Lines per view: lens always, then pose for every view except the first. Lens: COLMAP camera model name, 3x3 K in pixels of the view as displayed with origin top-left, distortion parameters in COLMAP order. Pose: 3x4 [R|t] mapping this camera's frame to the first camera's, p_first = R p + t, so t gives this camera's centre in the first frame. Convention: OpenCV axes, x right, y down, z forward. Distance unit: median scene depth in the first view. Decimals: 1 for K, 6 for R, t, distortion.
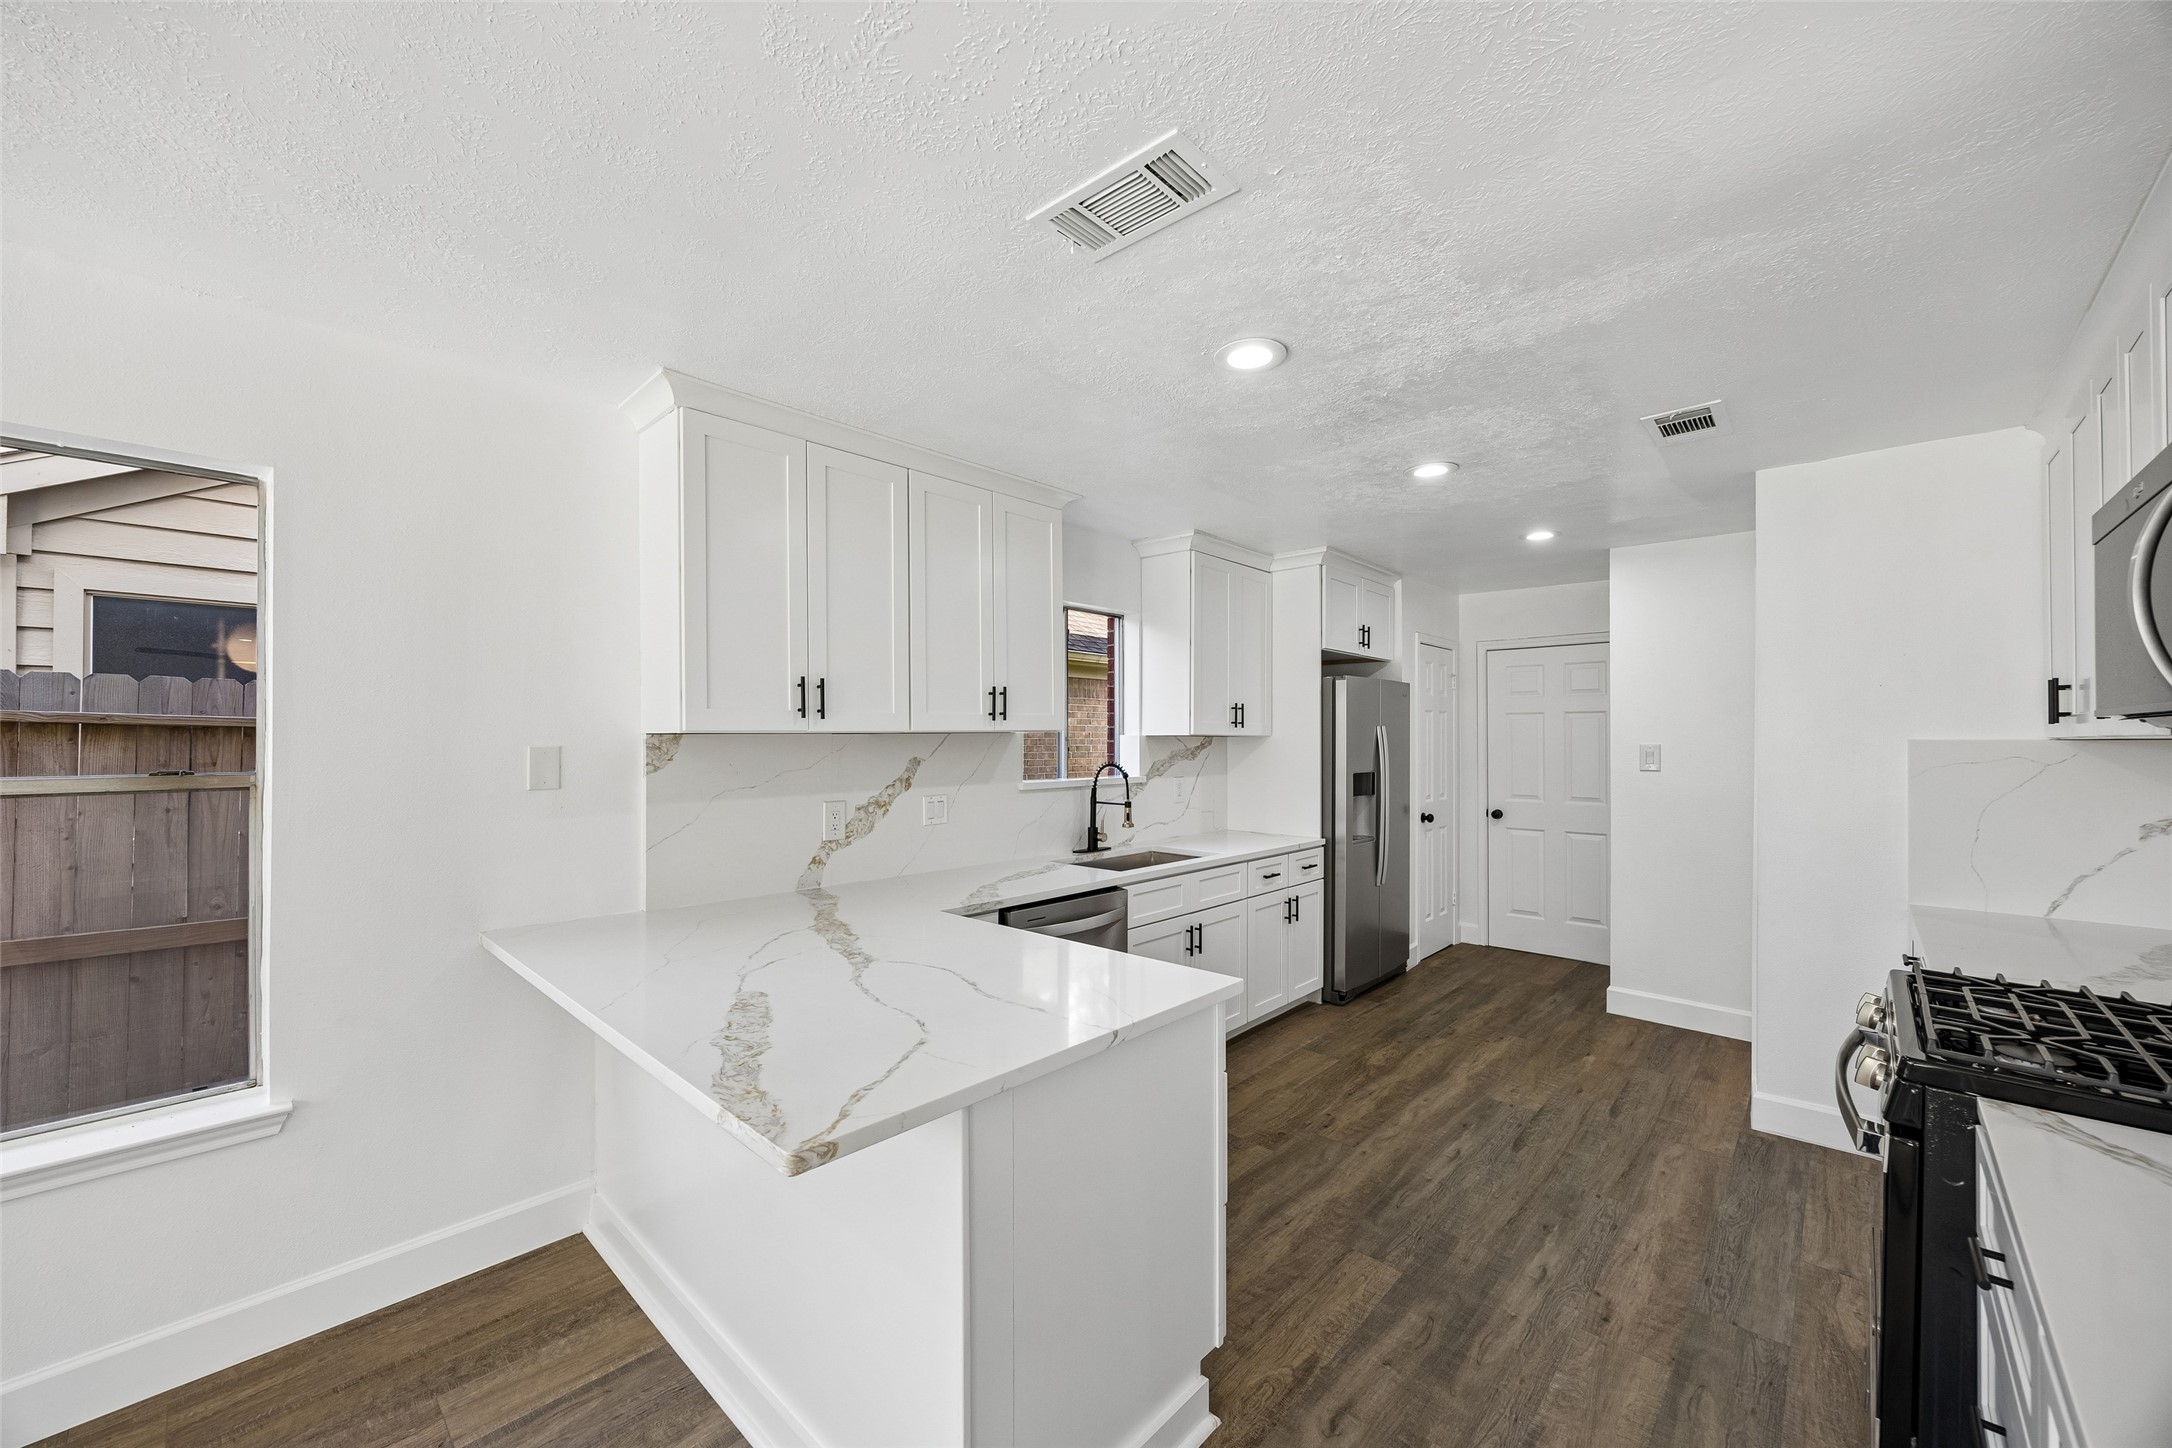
lens RADIAL K [[831.0, 0, 1074.5], [0, 831.0, 731.1], [0, 0, 1]] dist [-0.003937, 0.000255]
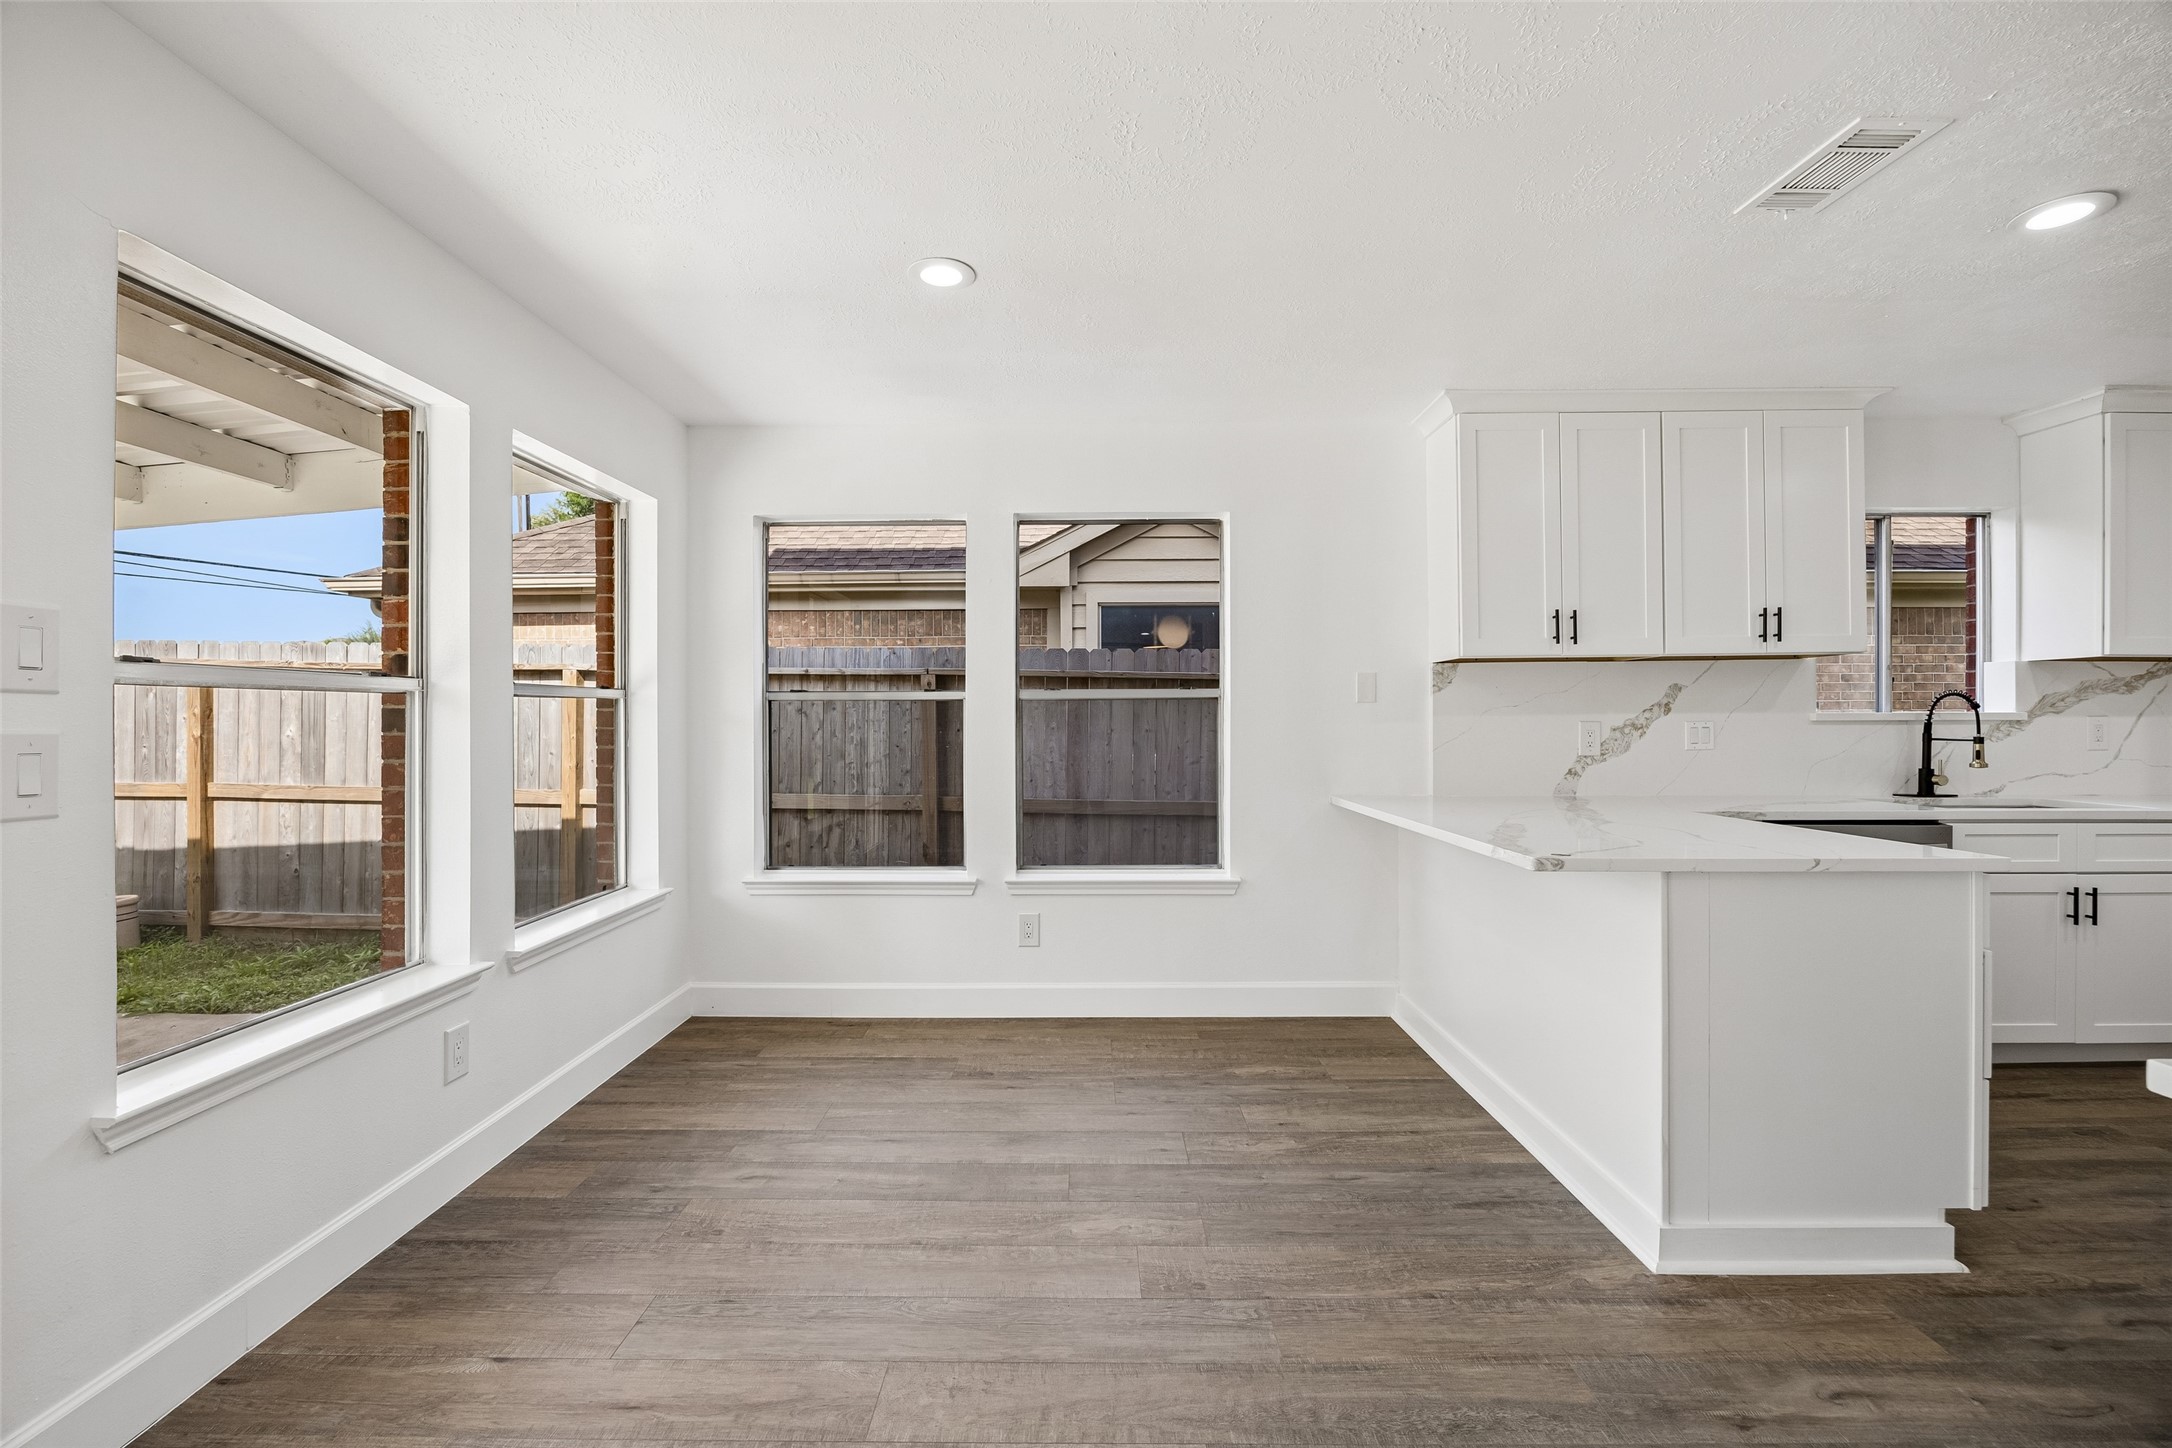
lens RADIAL K [[914.5, 0, 1071.1], [0, 914.5, 729.2], [0, 0, 1]] dist [-0.016175, 0.001682]
pose [[0.677792, 0.003473, -0.735246, 0.168543], [0.010421, 0.999843, 0.014330, 0.082322], [0.735180, -0.017375, 0.677649, -0.422087]]
